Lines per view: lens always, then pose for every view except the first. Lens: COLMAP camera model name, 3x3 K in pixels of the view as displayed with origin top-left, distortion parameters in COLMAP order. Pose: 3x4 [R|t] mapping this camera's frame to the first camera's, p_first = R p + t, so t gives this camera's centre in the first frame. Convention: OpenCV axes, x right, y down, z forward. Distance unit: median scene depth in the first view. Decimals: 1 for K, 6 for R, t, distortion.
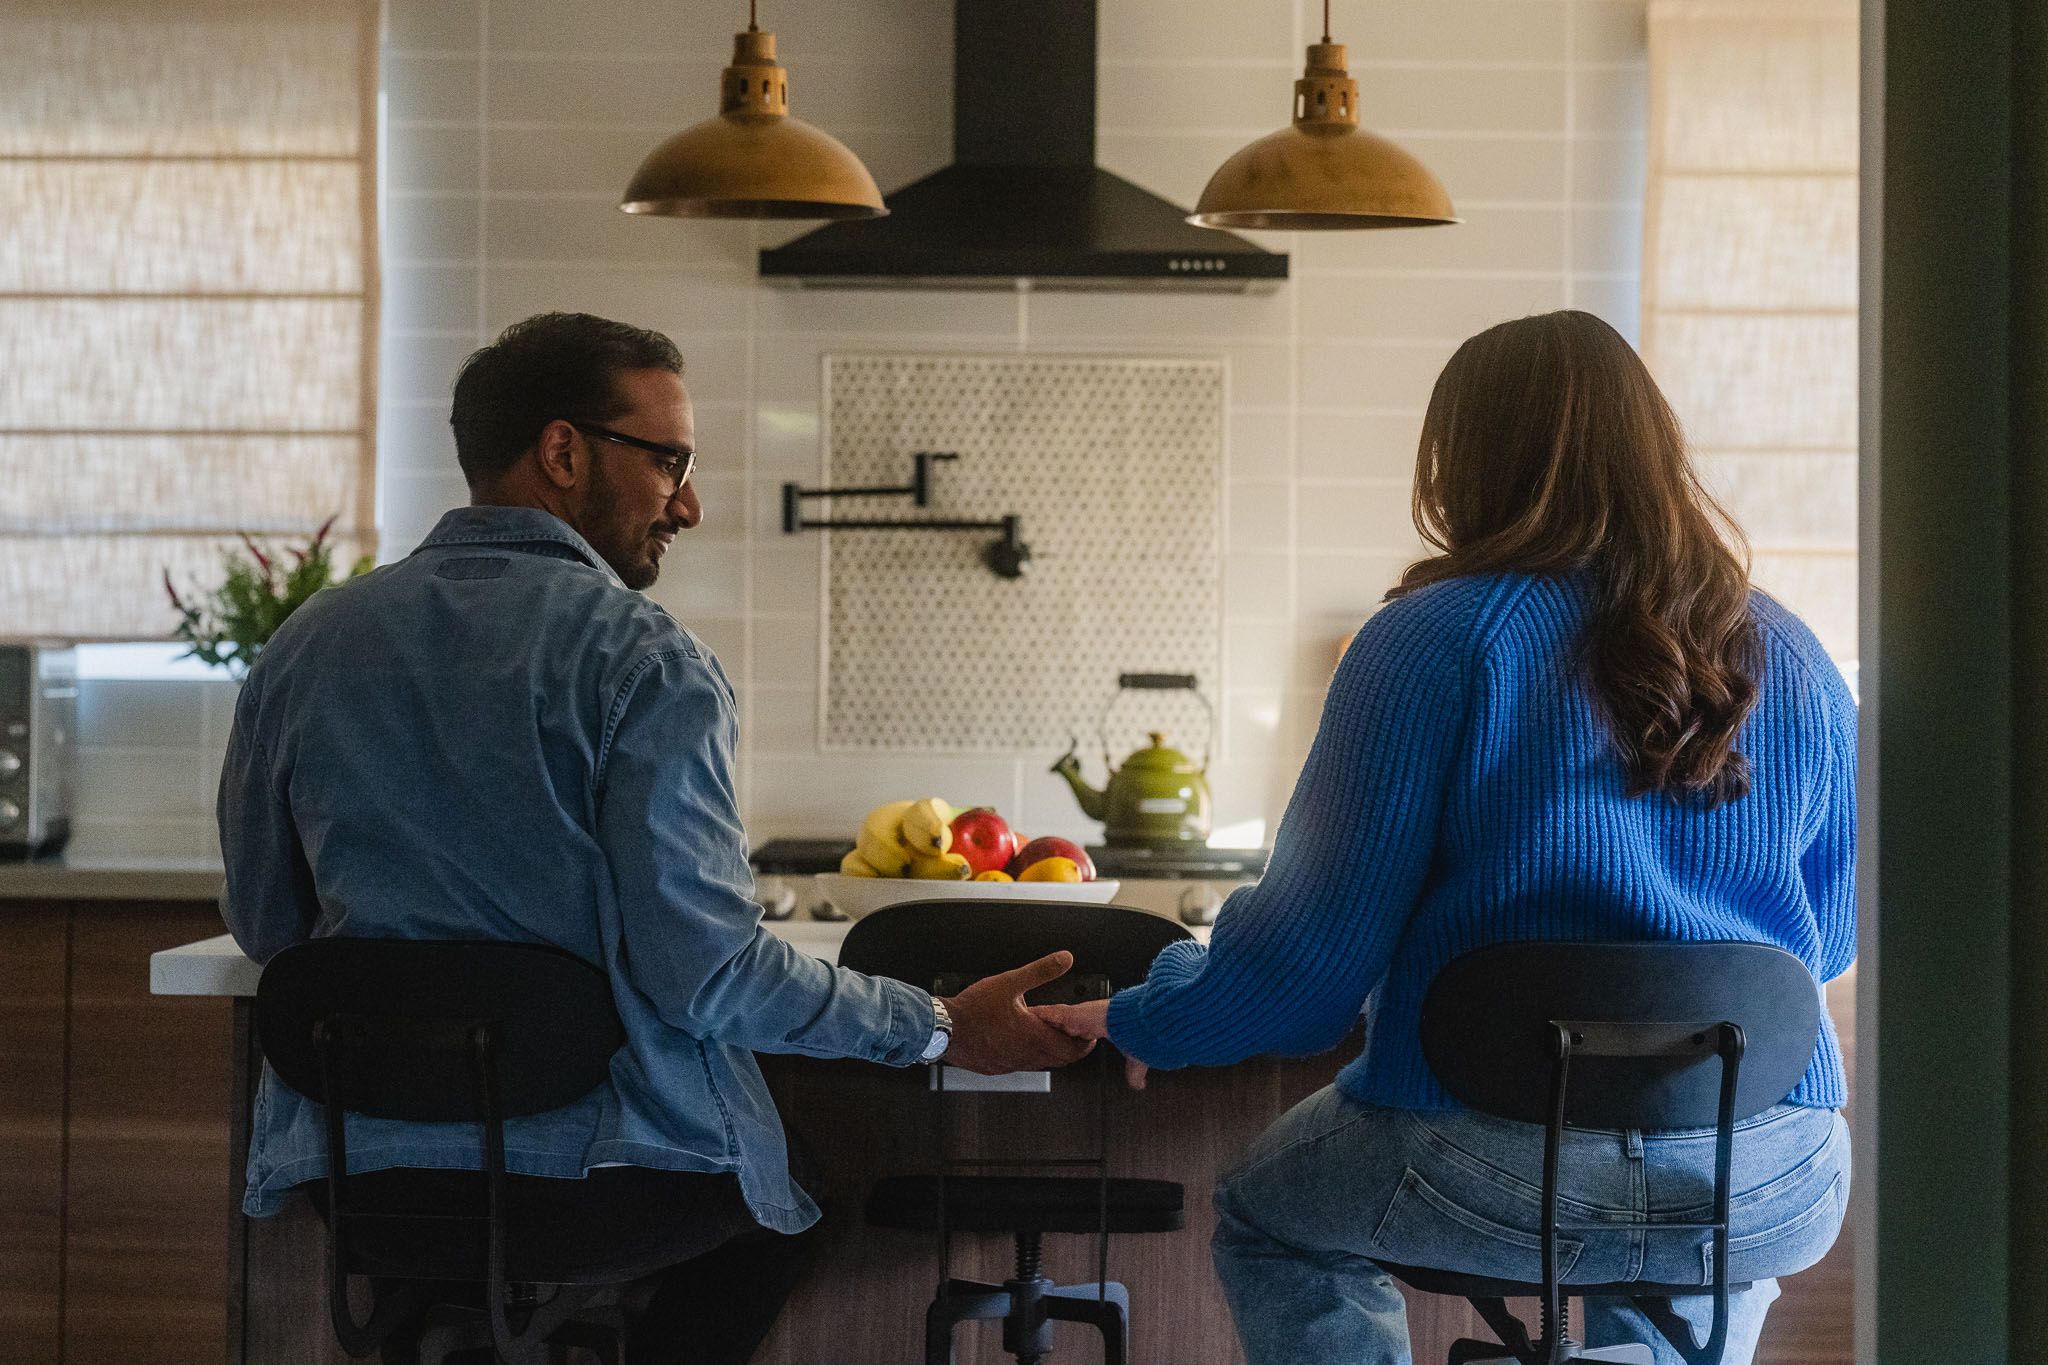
lens RADIAL K [[4877.4, 0, 1024.0], [0, 4877.4, 682.5], [0, 0, 1]] dist [0.021668, -0.186333]
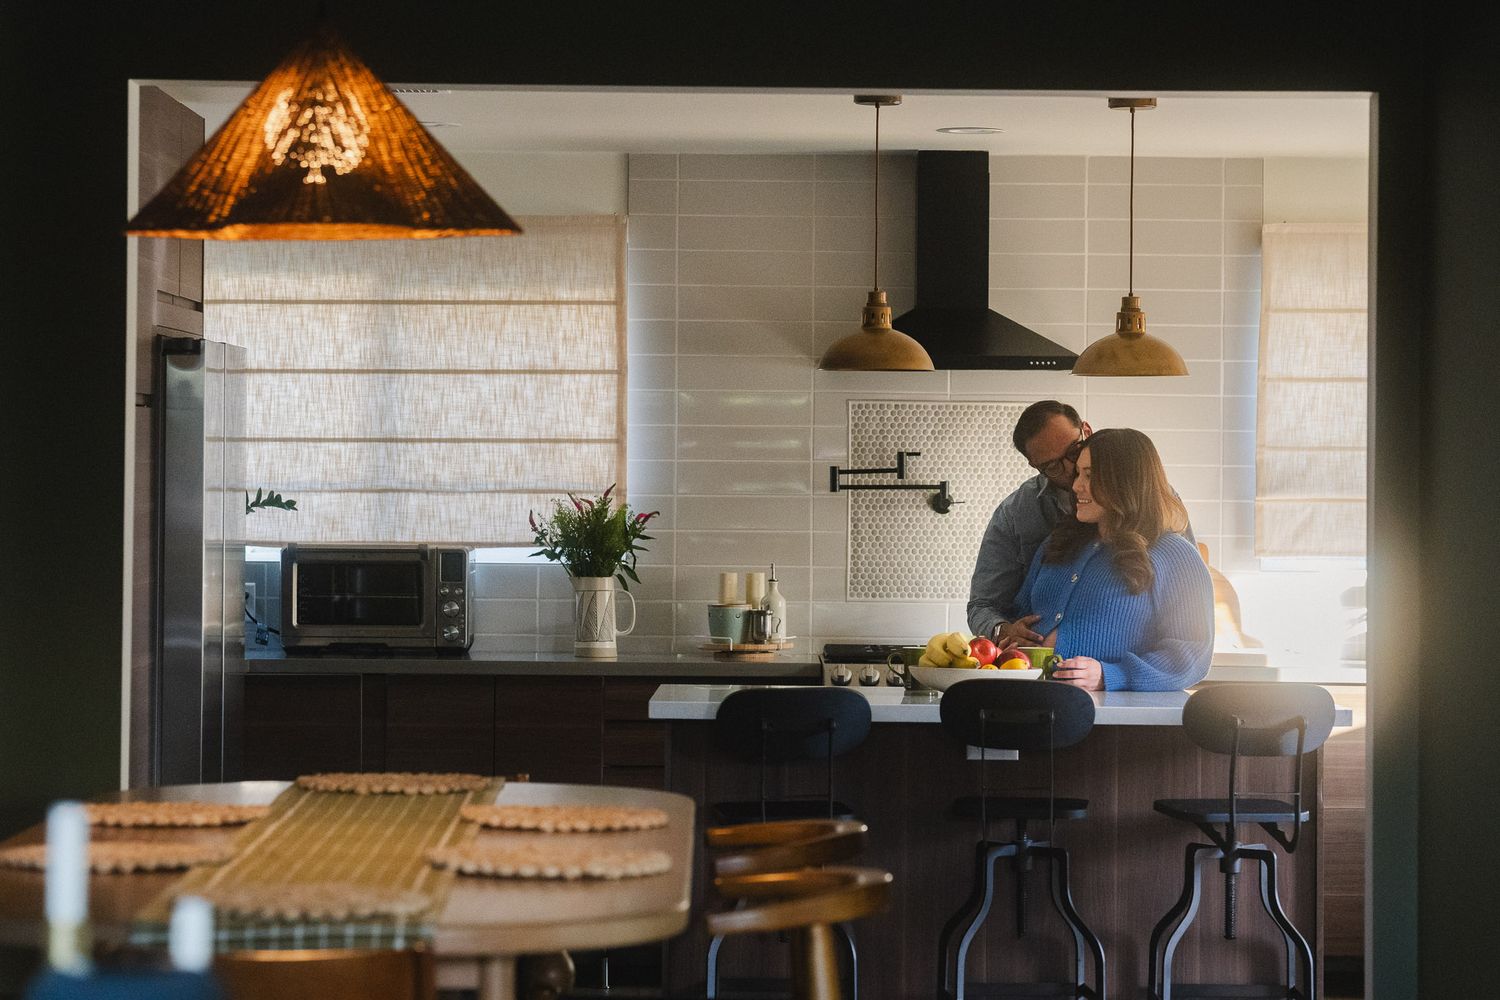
lens RADIAL K [[4245.5, 0, 750.0], [0, 4245.5, 500.0], [0, 0, 1]] dist [0.080131, -0.620269]
pose [[0.999693, -0.001263, 0.024740, -0.127691], [0.001090, 0.999975, 0.007015, -0.040020], [-0.024748, -0.006985, 0.999669, -0.752172]]
